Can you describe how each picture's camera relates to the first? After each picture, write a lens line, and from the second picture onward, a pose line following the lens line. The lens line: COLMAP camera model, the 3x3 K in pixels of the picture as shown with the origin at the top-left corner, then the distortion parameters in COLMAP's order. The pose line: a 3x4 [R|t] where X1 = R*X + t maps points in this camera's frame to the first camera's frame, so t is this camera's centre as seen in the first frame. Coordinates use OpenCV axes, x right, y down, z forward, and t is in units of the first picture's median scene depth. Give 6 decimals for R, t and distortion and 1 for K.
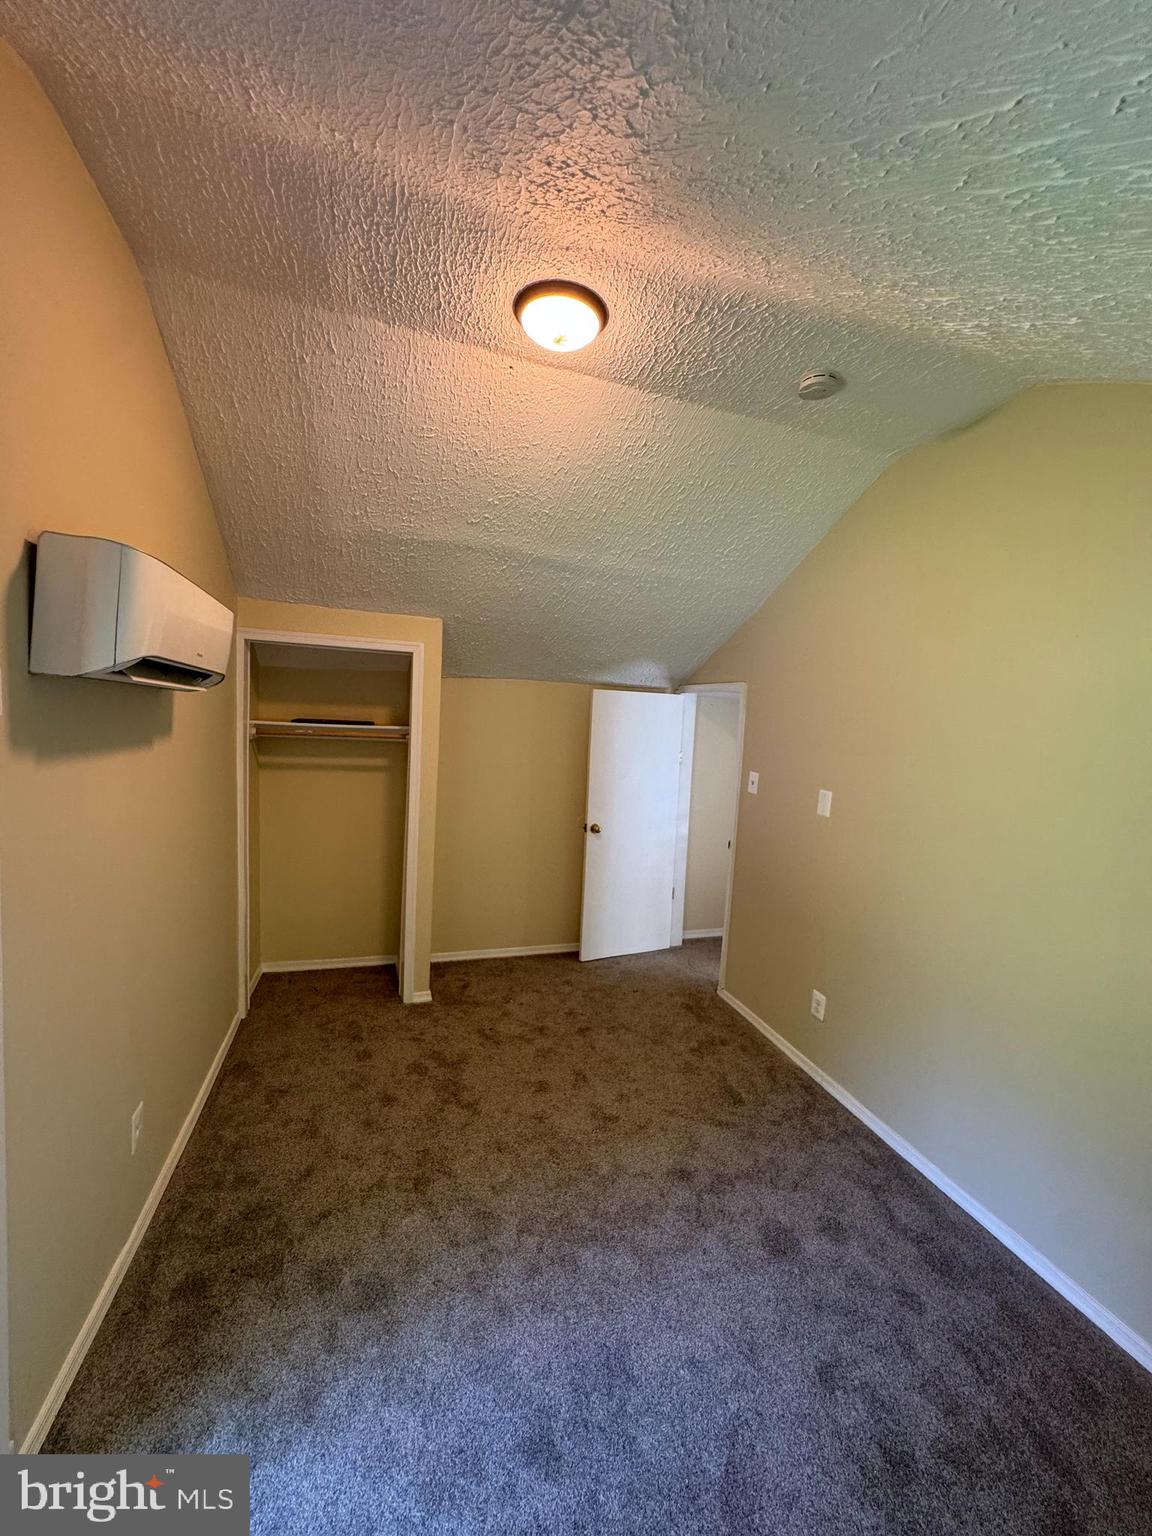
lens RADIAL K [[615.8, 0, 577.2], [0, 615.8, 764.3], [0, 0, 1]] dist [-0.001569, 0.000819]
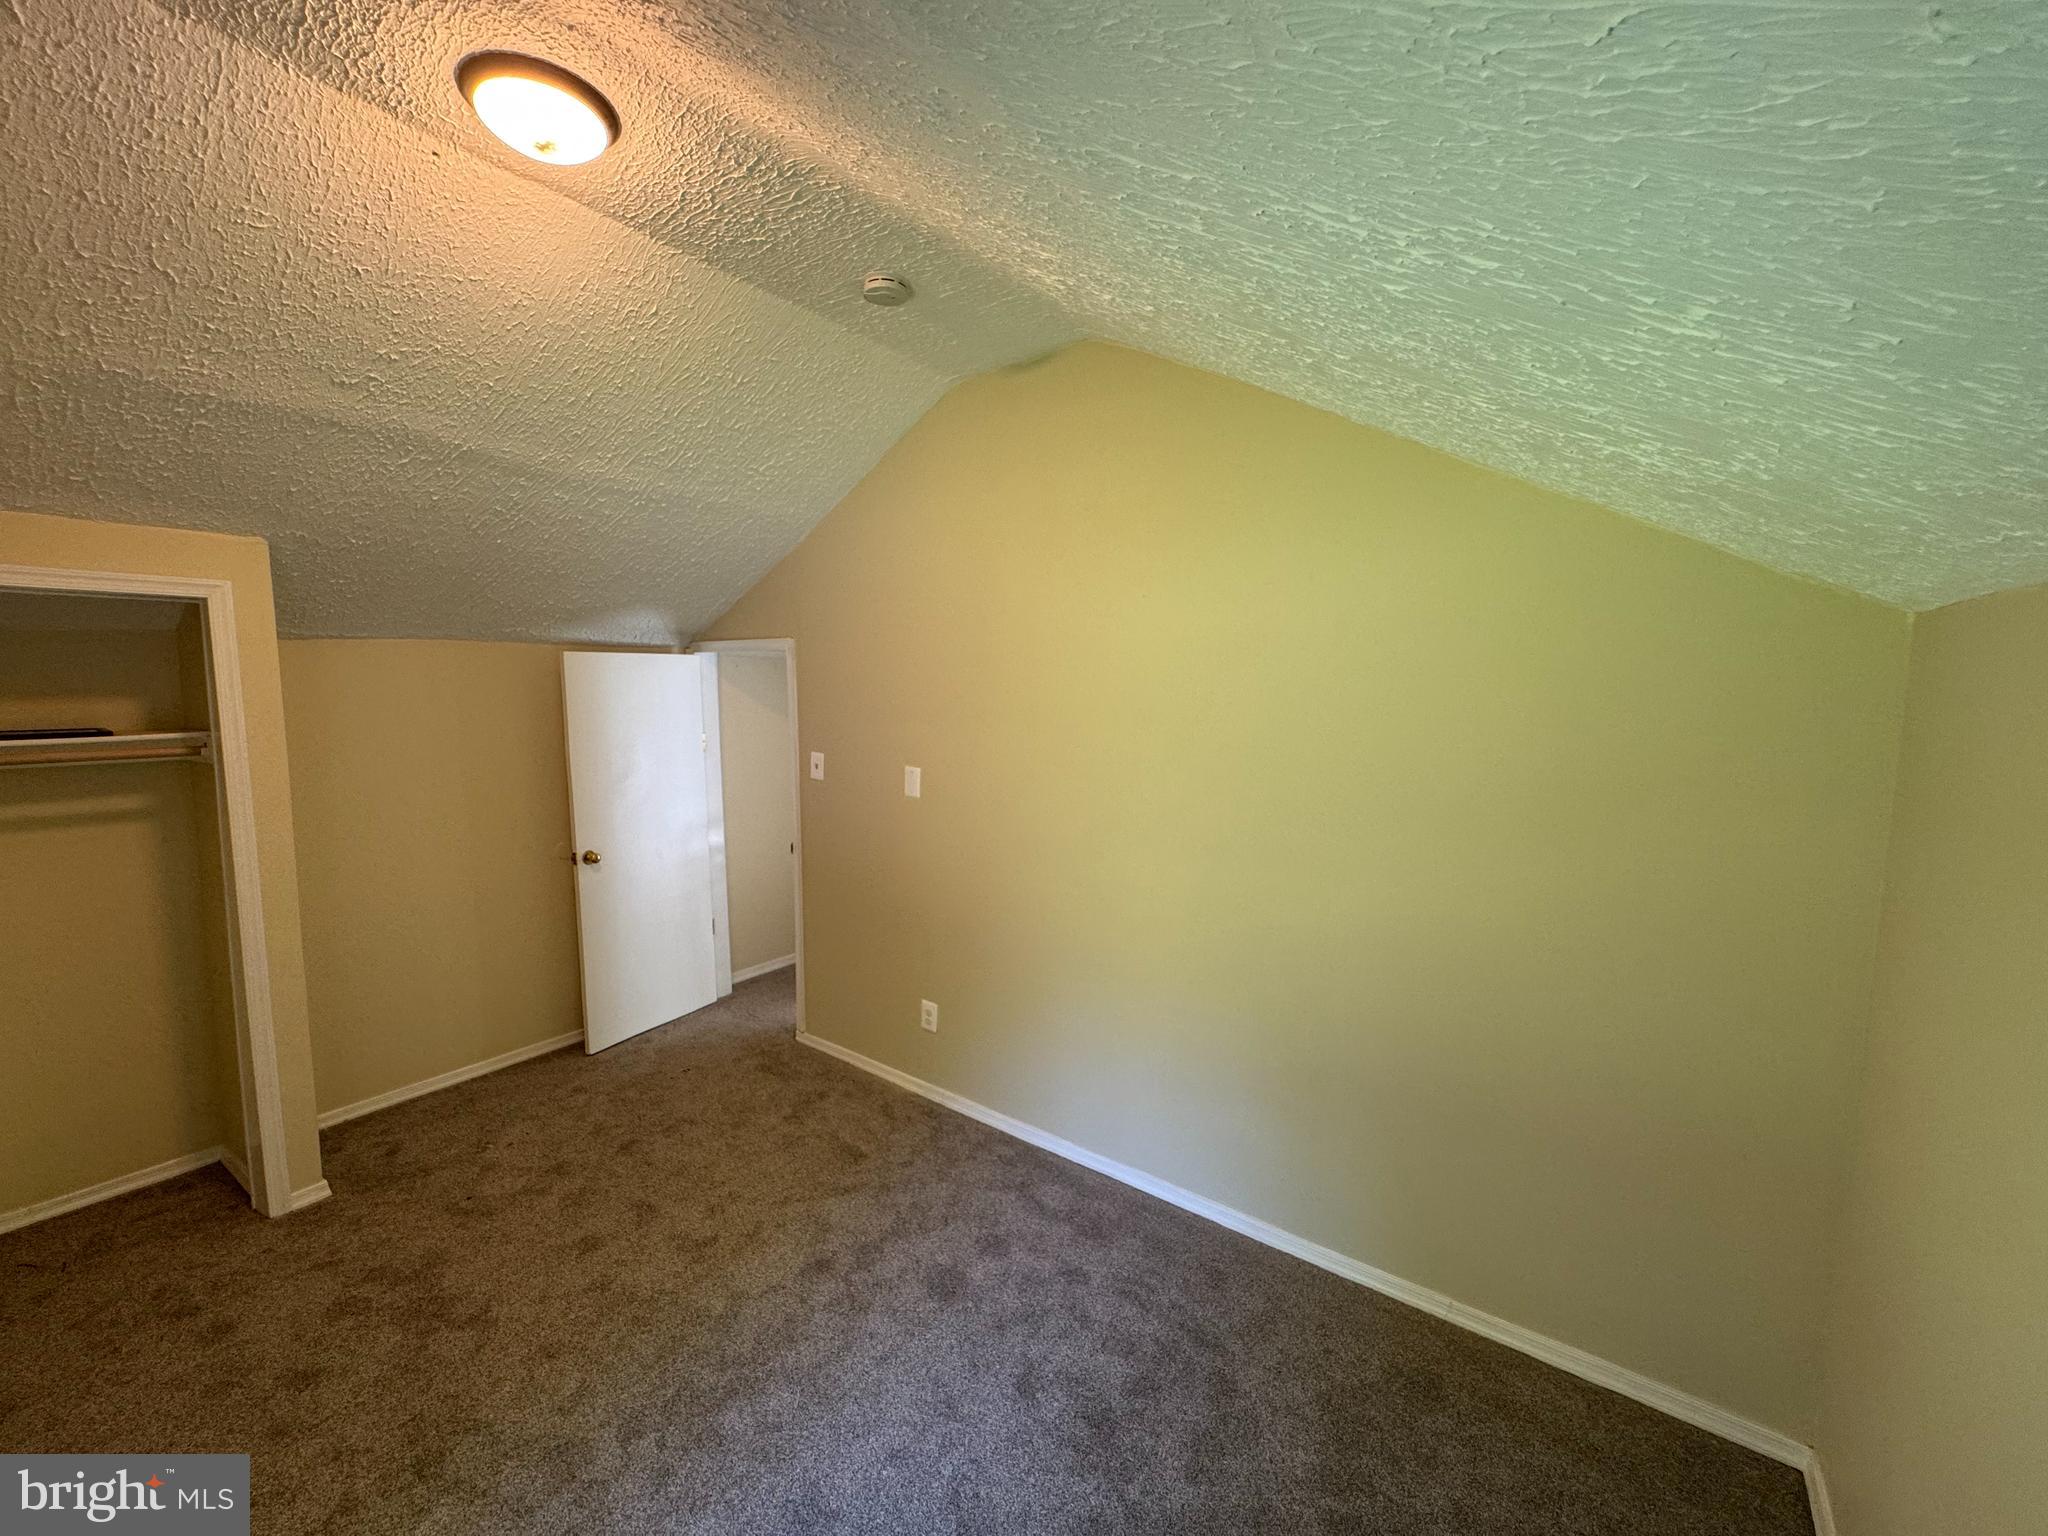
lens RADIAL K [[821.1, 0, 1021.8], [0, 821.1, 761.0], [0, 0, 1]] dist [-0.001569, 0.000819]
pose [[0.820081, -0.105390, 0.562459, -0.123489], [0.086618, 0.994431, 0.060039, -0.022641], [-0.565654, -0.000517, 0.824642, -0.022317]]
